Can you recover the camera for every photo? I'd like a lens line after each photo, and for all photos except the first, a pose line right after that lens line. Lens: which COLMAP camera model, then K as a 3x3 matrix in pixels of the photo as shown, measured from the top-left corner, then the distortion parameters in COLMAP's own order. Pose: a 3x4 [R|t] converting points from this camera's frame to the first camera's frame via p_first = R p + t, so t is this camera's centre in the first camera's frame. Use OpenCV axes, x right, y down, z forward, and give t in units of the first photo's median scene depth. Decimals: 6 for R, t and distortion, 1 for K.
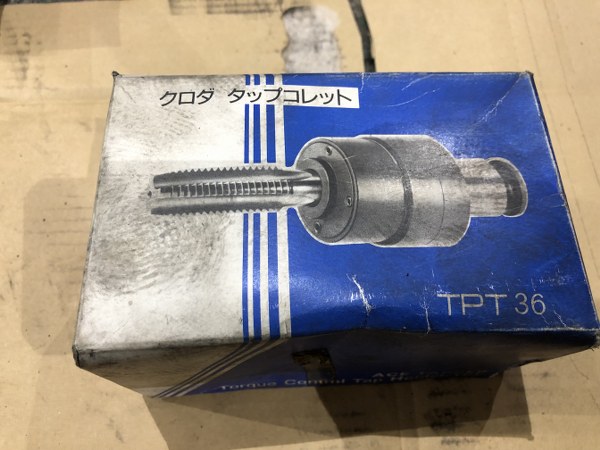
lens RADIAL K [[504.1, 0, 300.0], [0, 504.1, 225.0], [0, 0, 1]] dist [-0.014681, 0.001642]
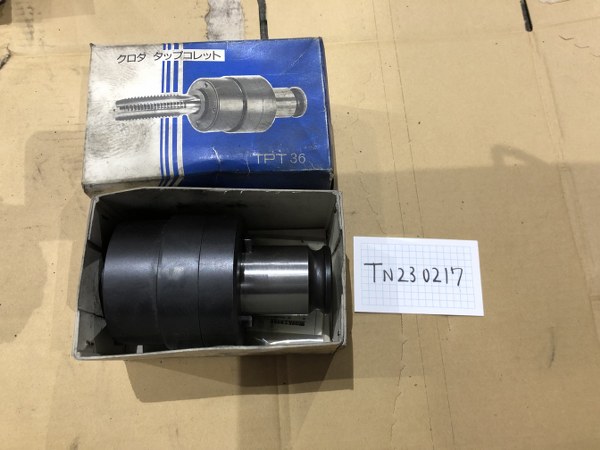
lens RADIAL K [[504.1, 0, 300.0], [0, 504.1, 225.0], [0, 0, 1]] dist [-0.014681, 0.001642]
pose [[0.999621, -0.025871, 0.009440, 0.394465], [0.024359, 0.990530, 0.135117, 0.134190], [-0.012846, -0.134835, 0.990785, -1.010705]]
